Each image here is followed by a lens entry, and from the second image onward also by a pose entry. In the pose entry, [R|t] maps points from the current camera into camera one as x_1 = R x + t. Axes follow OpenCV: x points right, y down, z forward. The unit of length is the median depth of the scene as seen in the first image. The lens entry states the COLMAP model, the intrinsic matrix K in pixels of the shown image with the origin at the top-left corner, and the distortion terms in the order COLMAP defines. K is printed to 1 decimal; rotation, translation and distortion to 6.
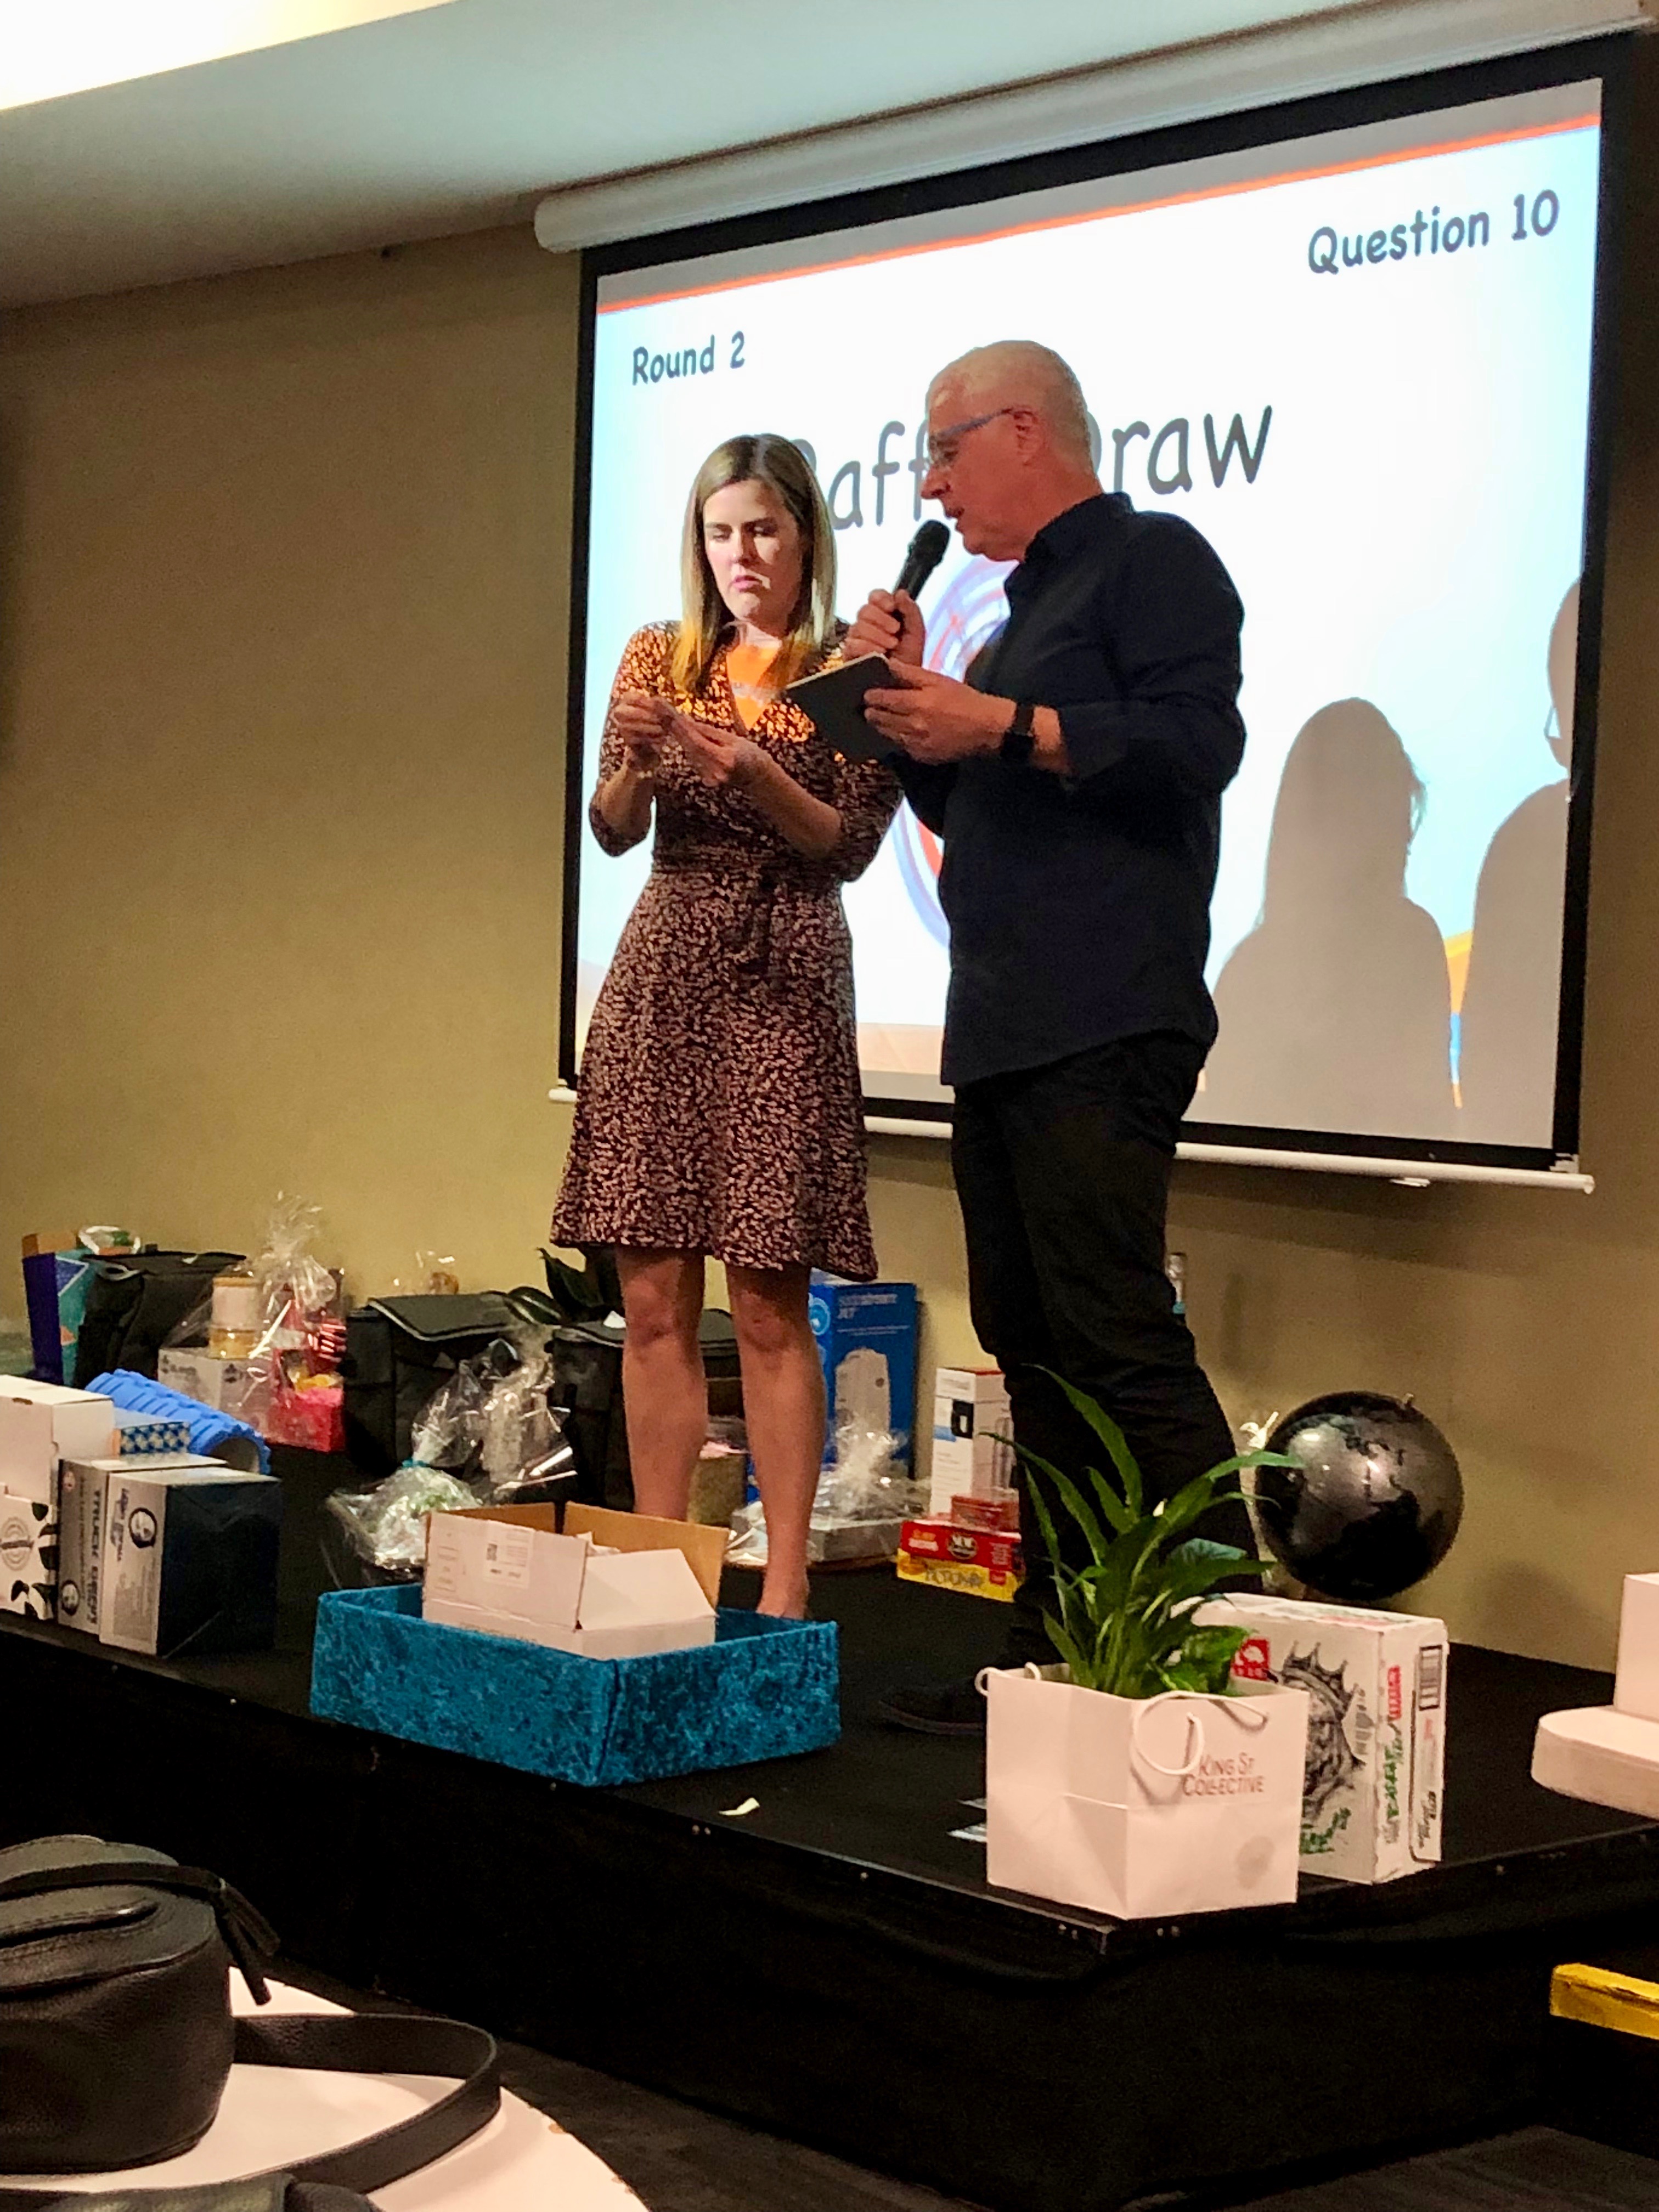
lens RADIAL K [[3879.2, 0, 819.9], [0, 3879.2, 1110.5], [0, 0, 1]] dist [0.072181, 0.000000]
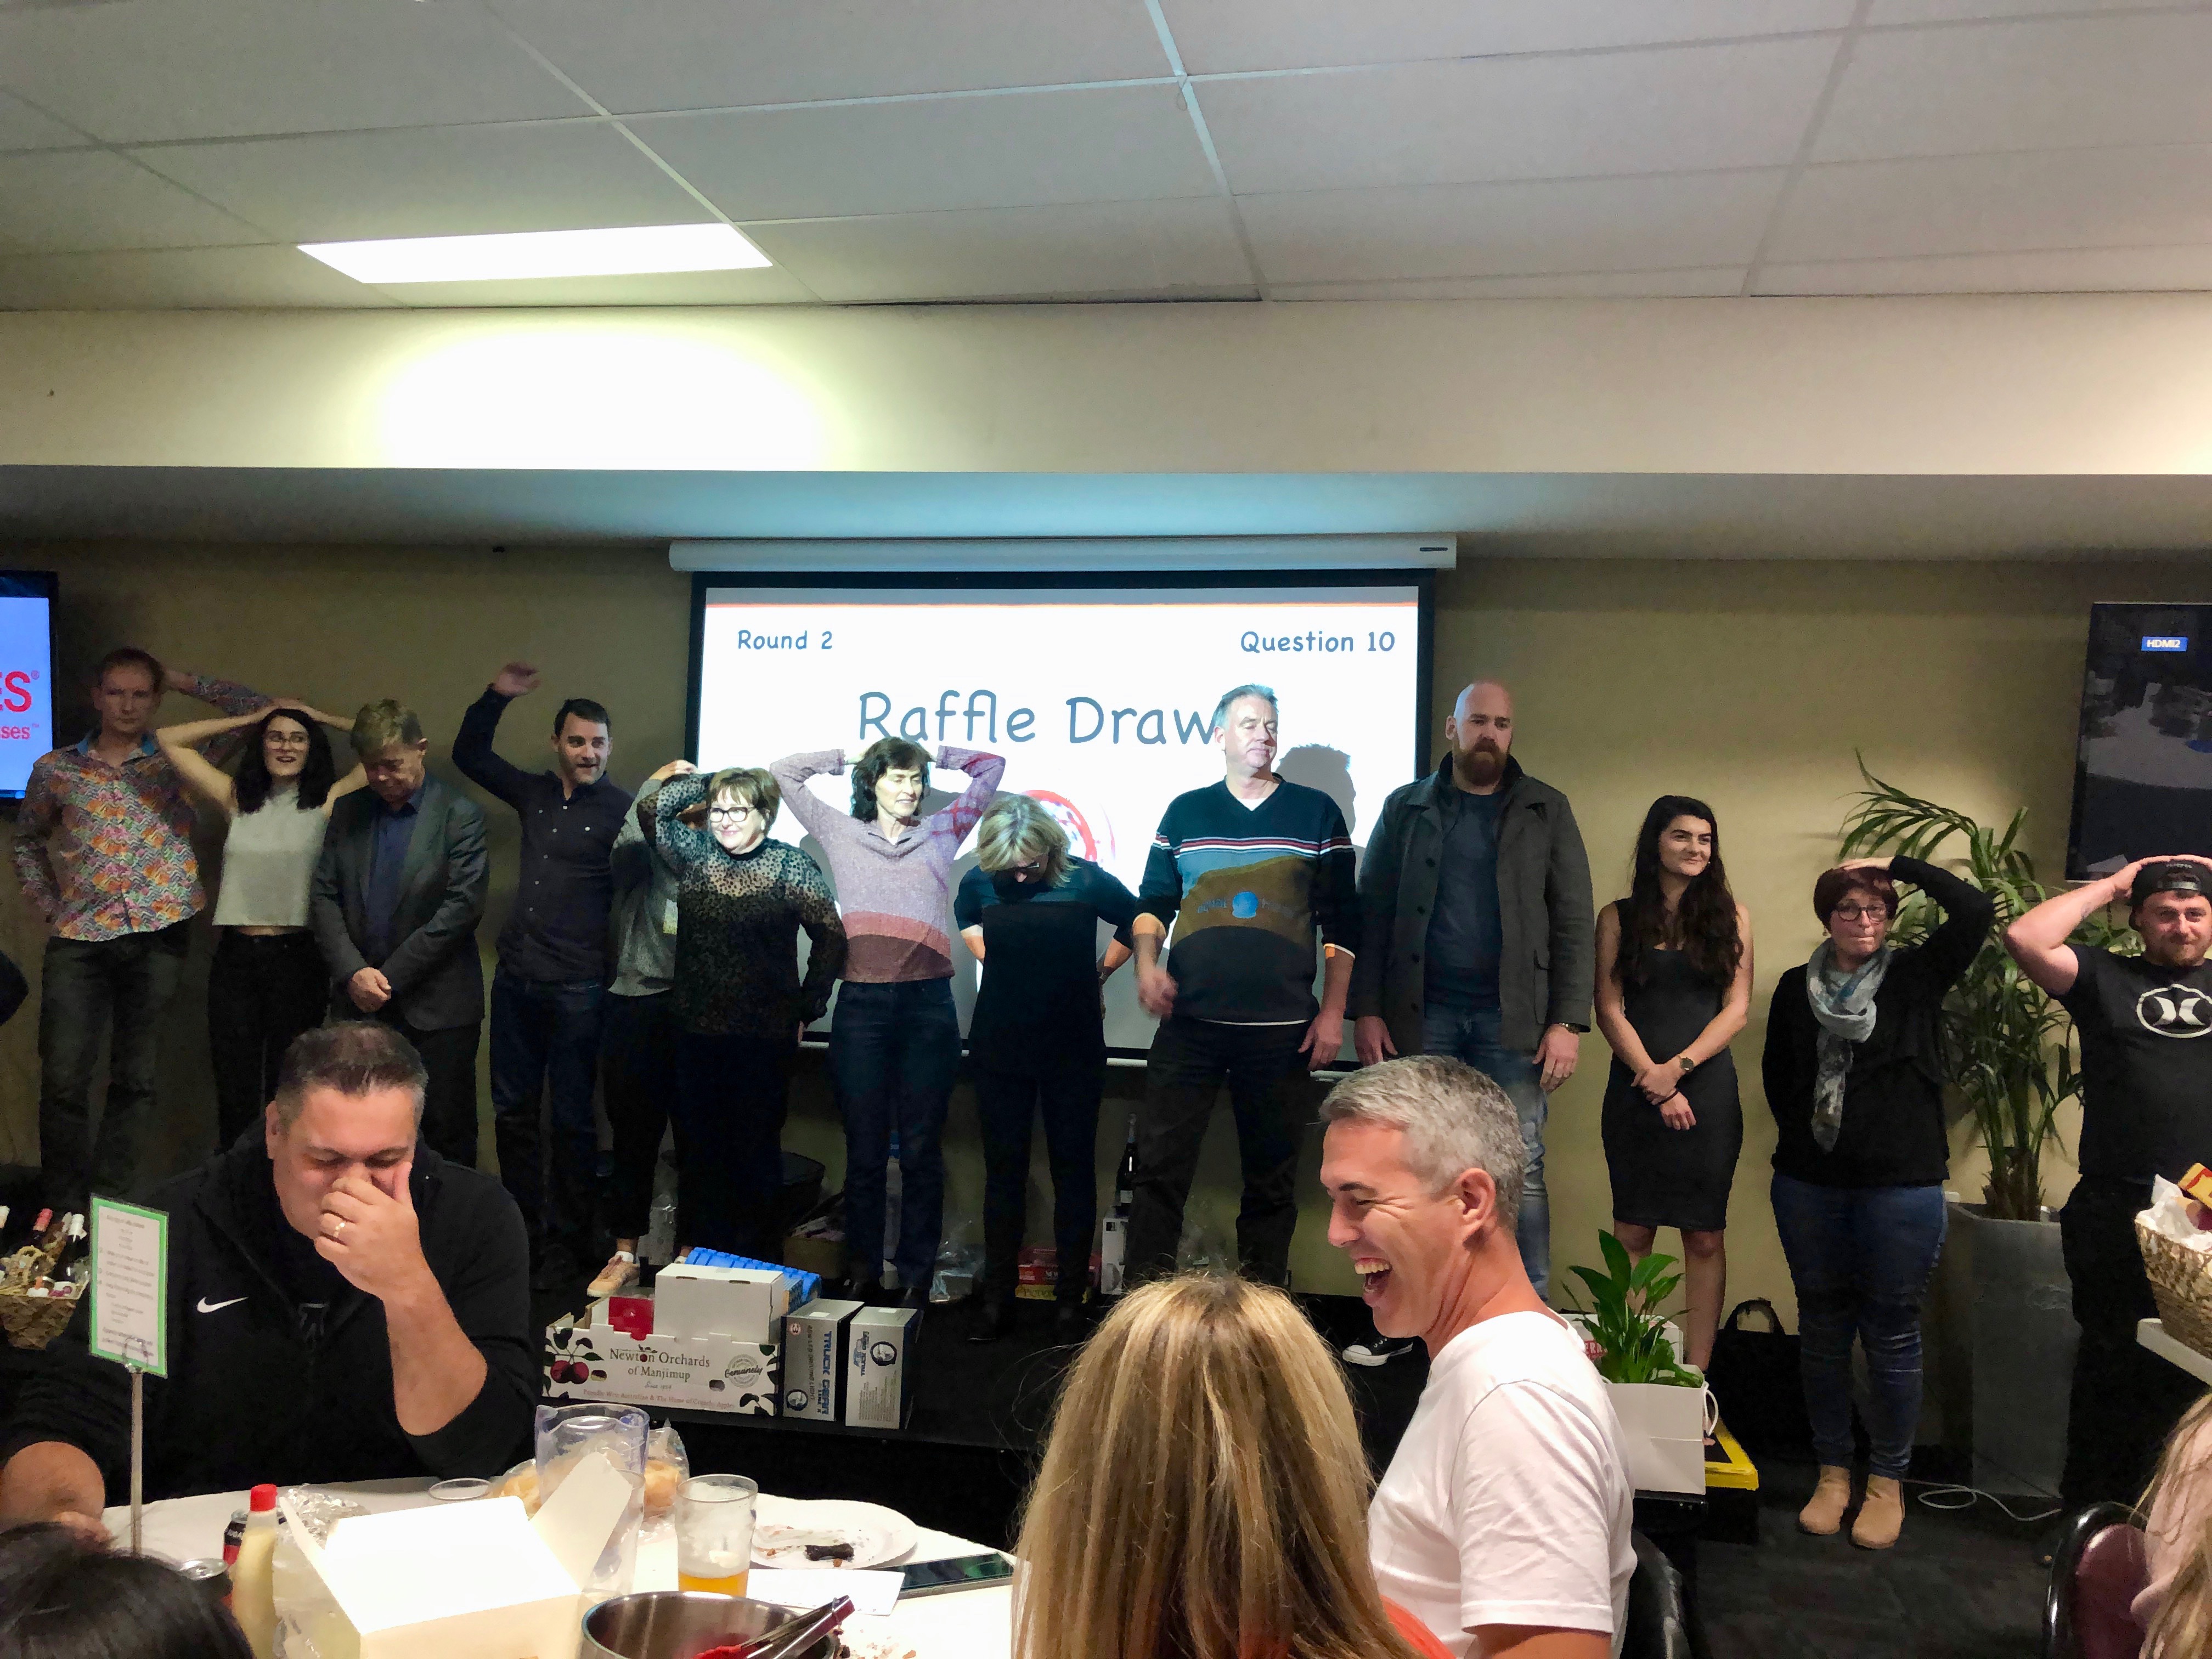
lens RADIAL K [[1786.0, 0, 1107.1], [0, 1786.0, 808.0], [0, 0, 1]] dist [0.037234, -0.030706]
pose [[0.784771, 0.016527, 0.619566, -0.550736], [0.016579, 0.998727, -0.047640, -0.086357], [-0.619564, 0.047658, 0.783498, 0.294561]]
